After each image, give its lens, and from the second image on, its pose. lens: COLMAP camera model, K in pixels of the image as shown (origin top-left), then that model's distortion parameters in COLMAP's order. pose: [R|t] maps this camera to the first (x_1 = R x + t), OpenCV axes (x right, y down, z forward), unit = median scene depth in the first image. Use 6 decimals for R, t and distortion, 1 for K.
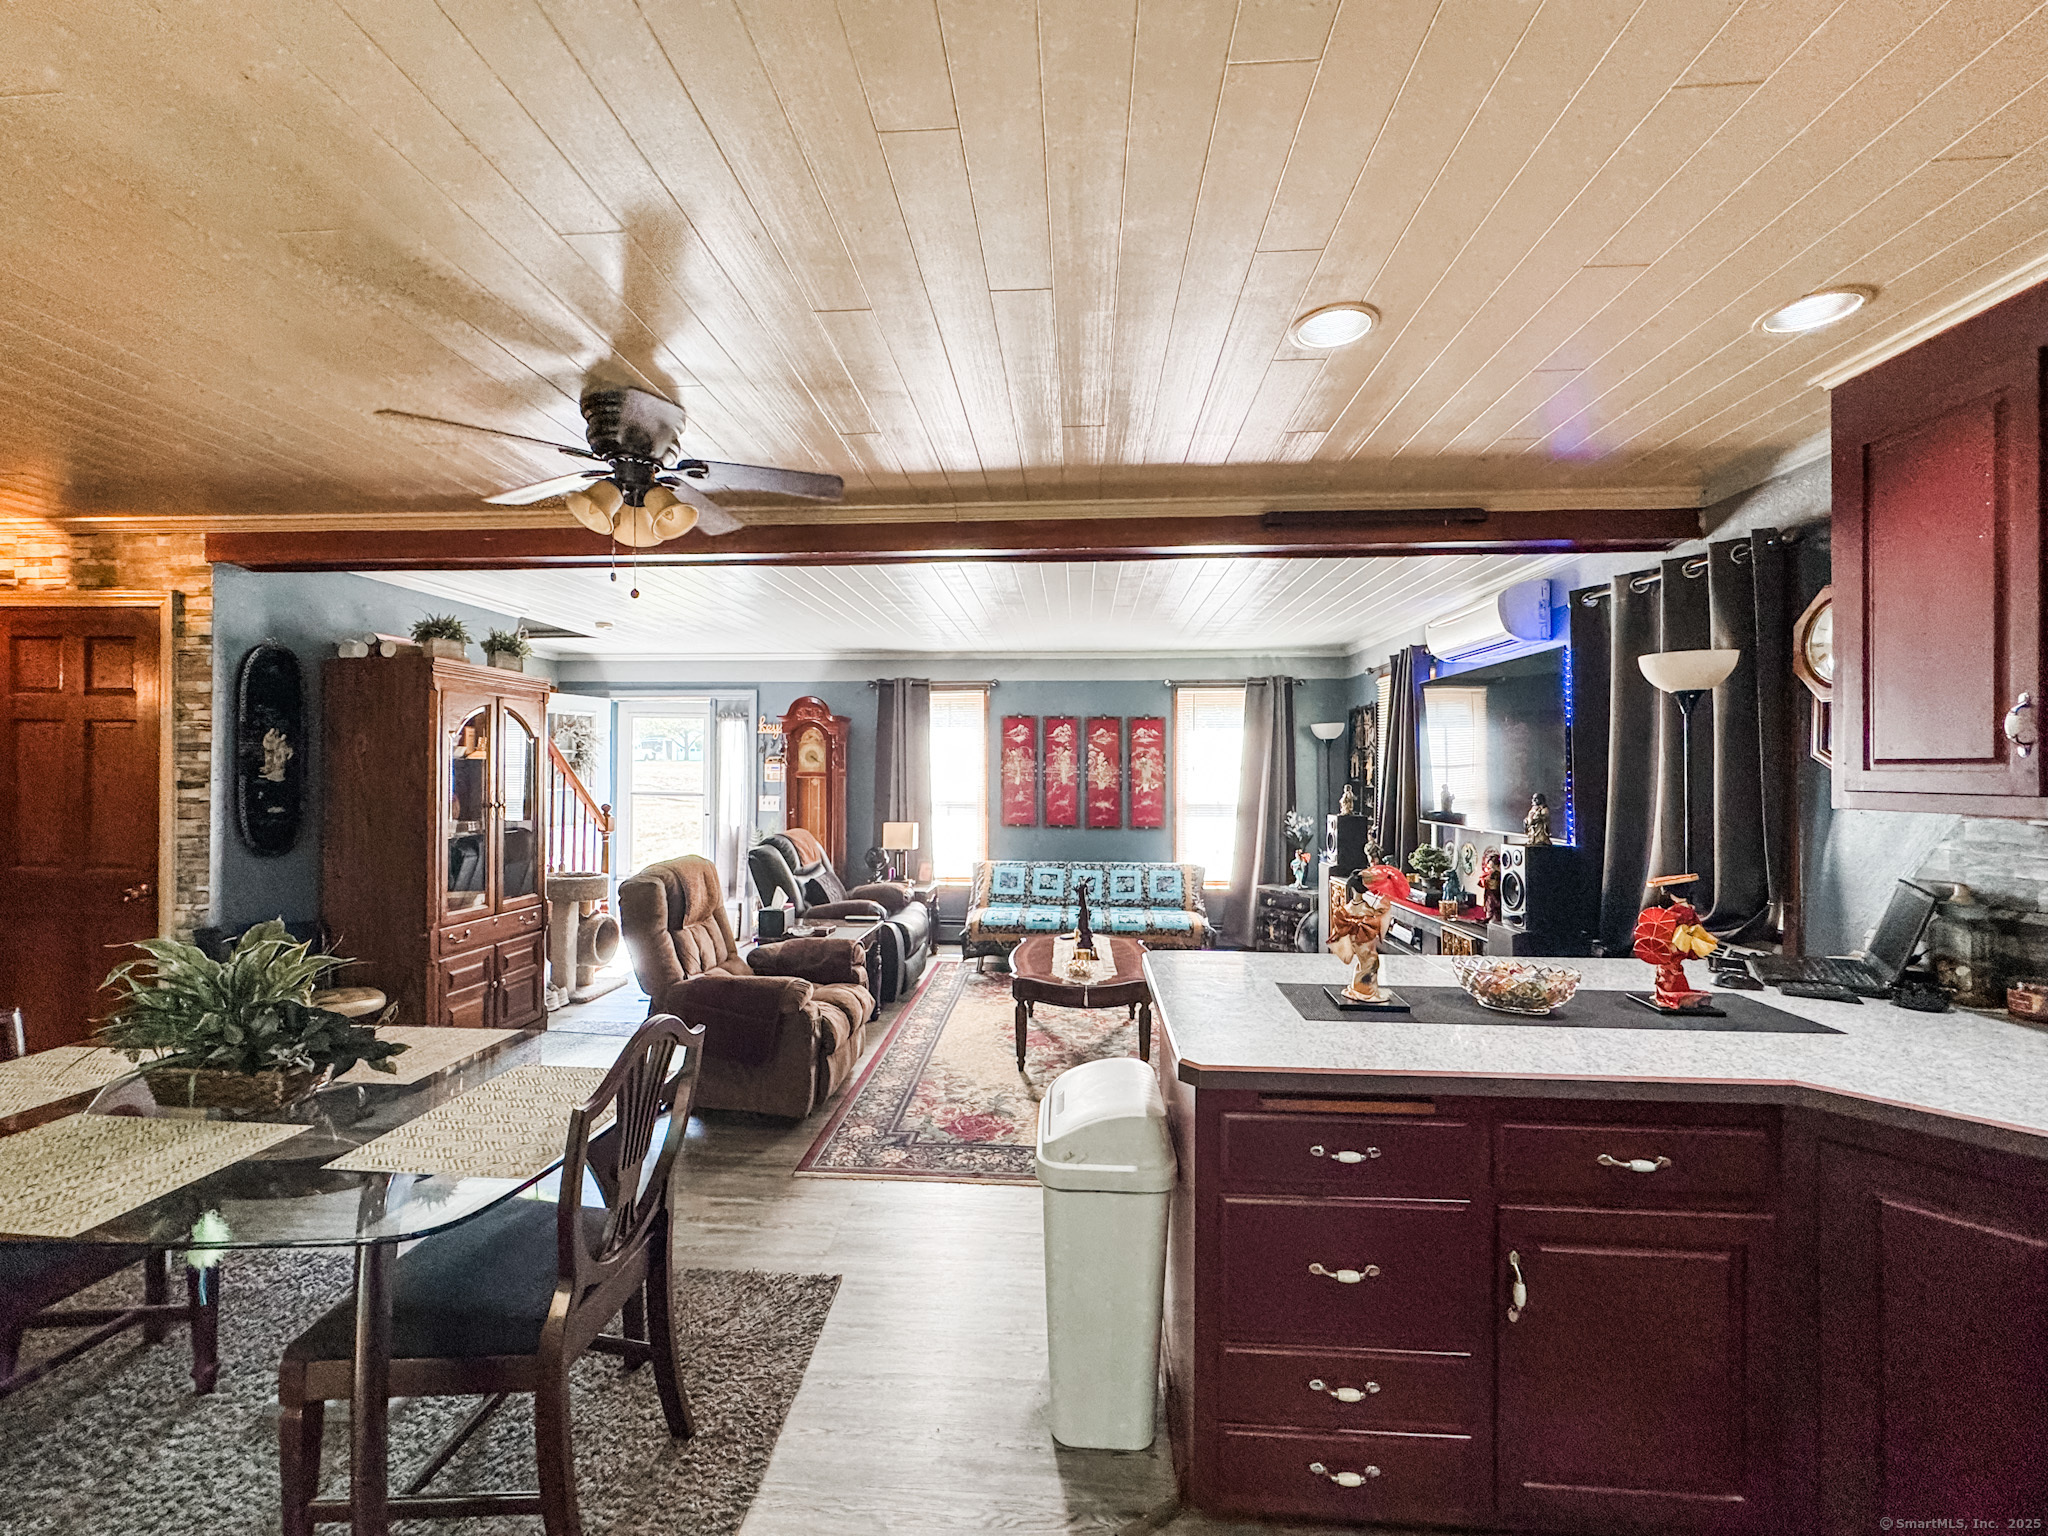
lens RADIAL K [[816.7, 0, 1020.9], [0, 816.7, 771.6], [0, 0, 1]] dist [-0.006250, 0.000159]
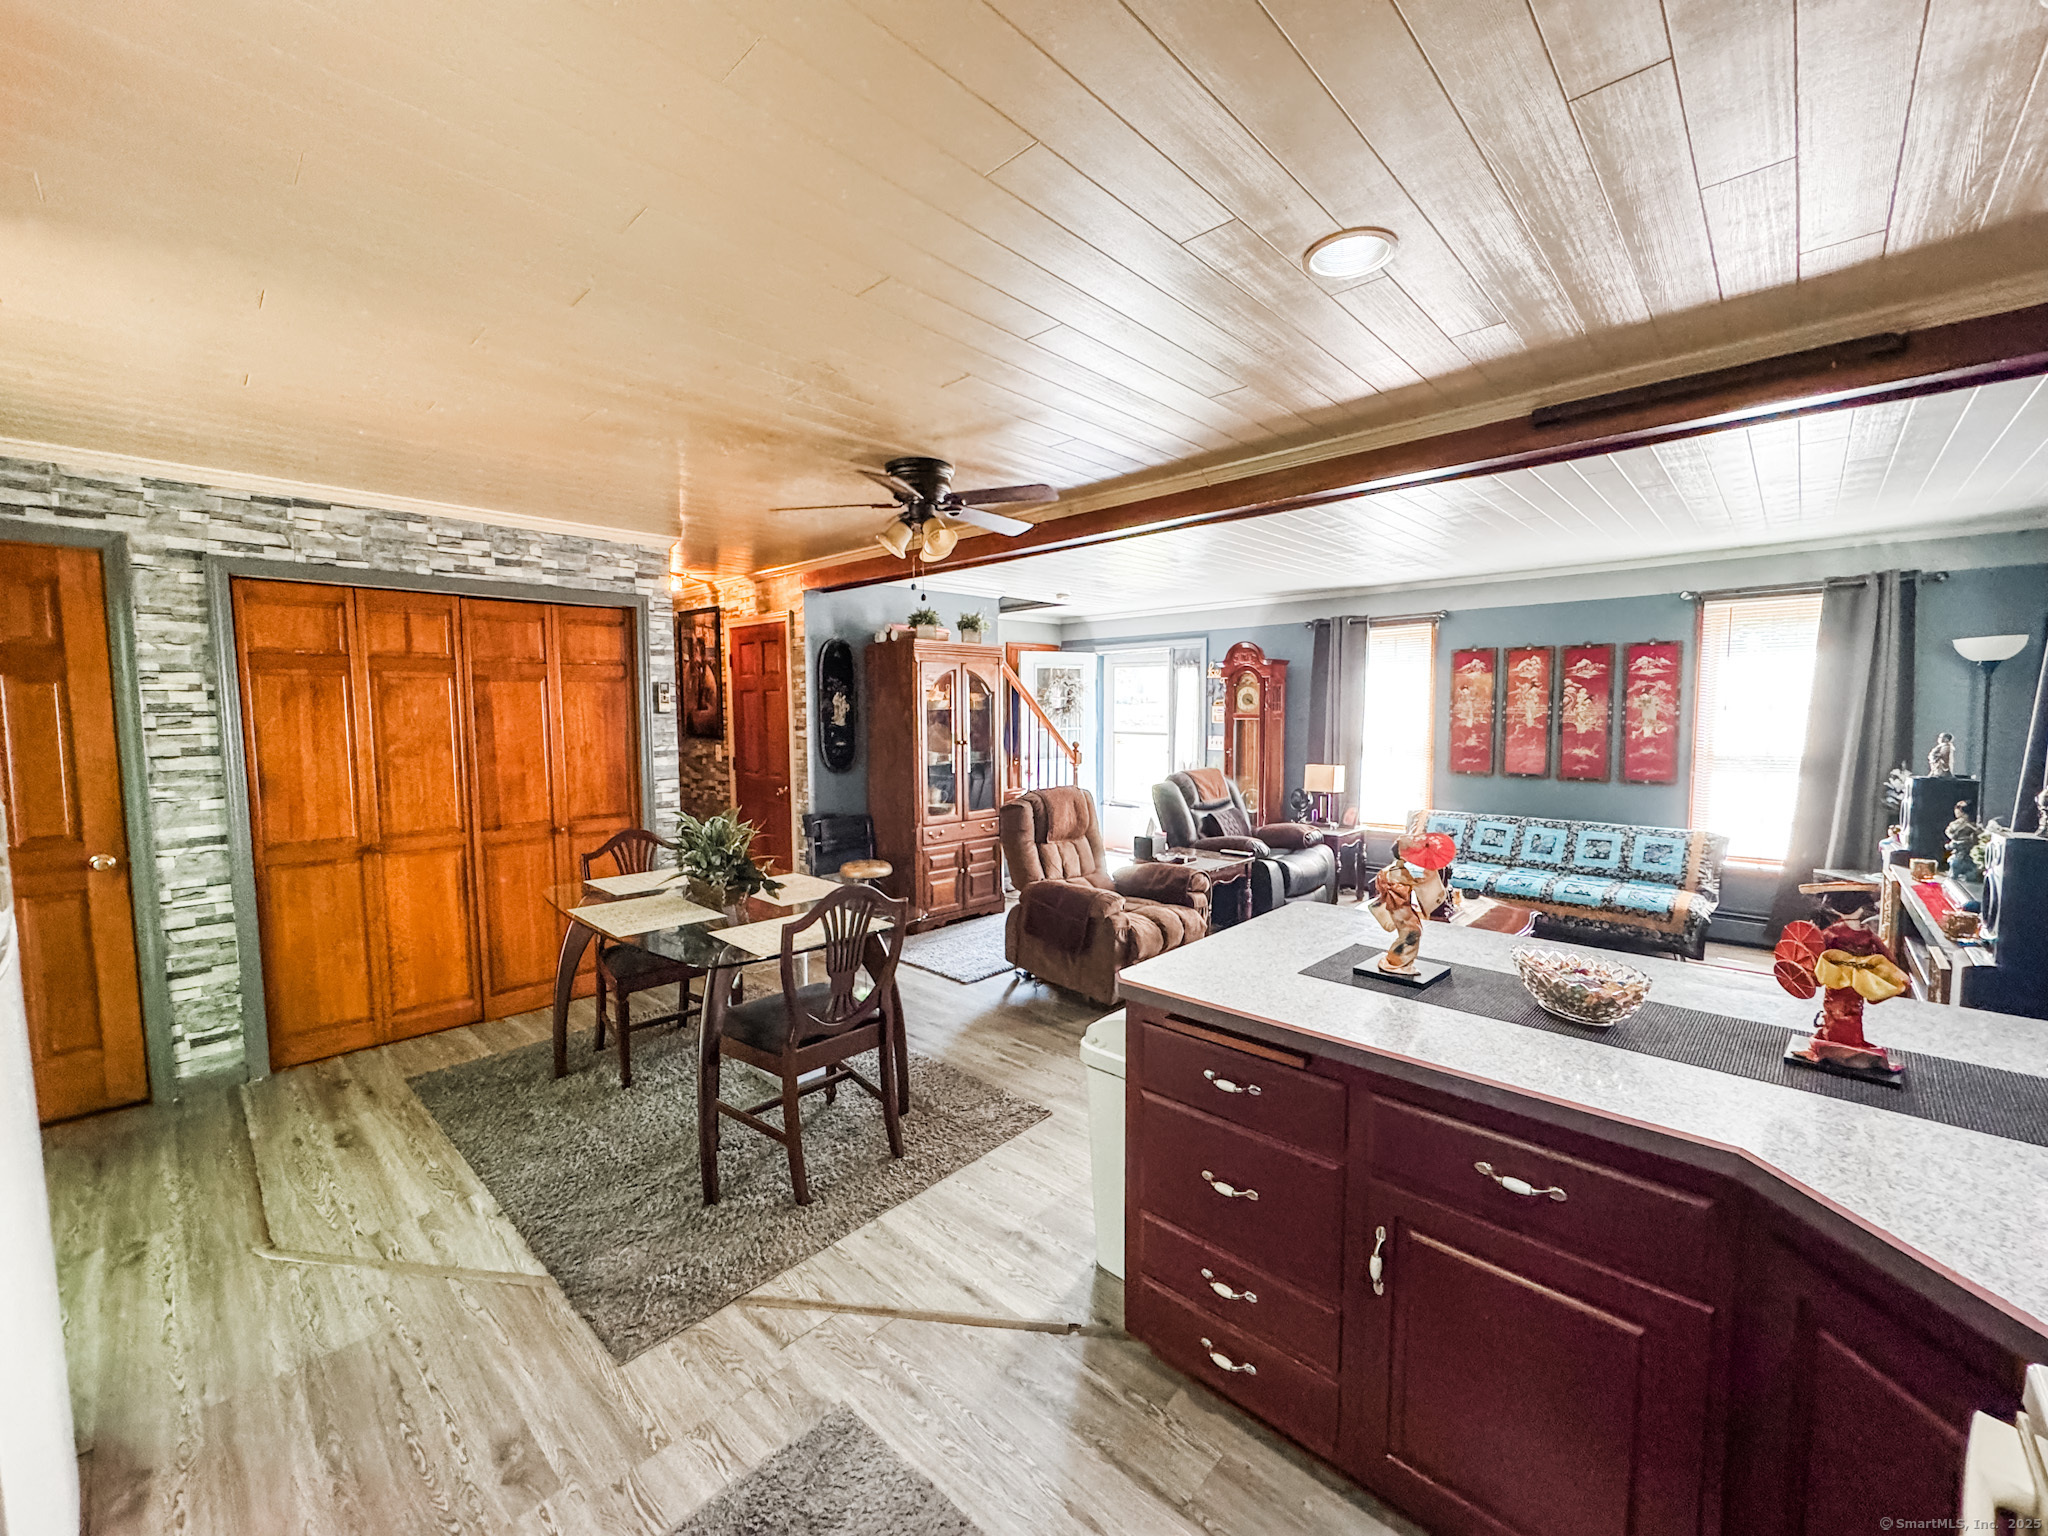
lens RADIAL K [[816.7, 0, 1020.9], [0, 816.7, 771.6], [0, 0, 1]] dist [-0.006250, 0.000159]
pose [[0.769015, 0.040456, -0.637949, 0.200957], [0.010042, 0.997108, 0.075337, -0.008043], [0.639152, -0.064342, 0.766385, 0.001497]]
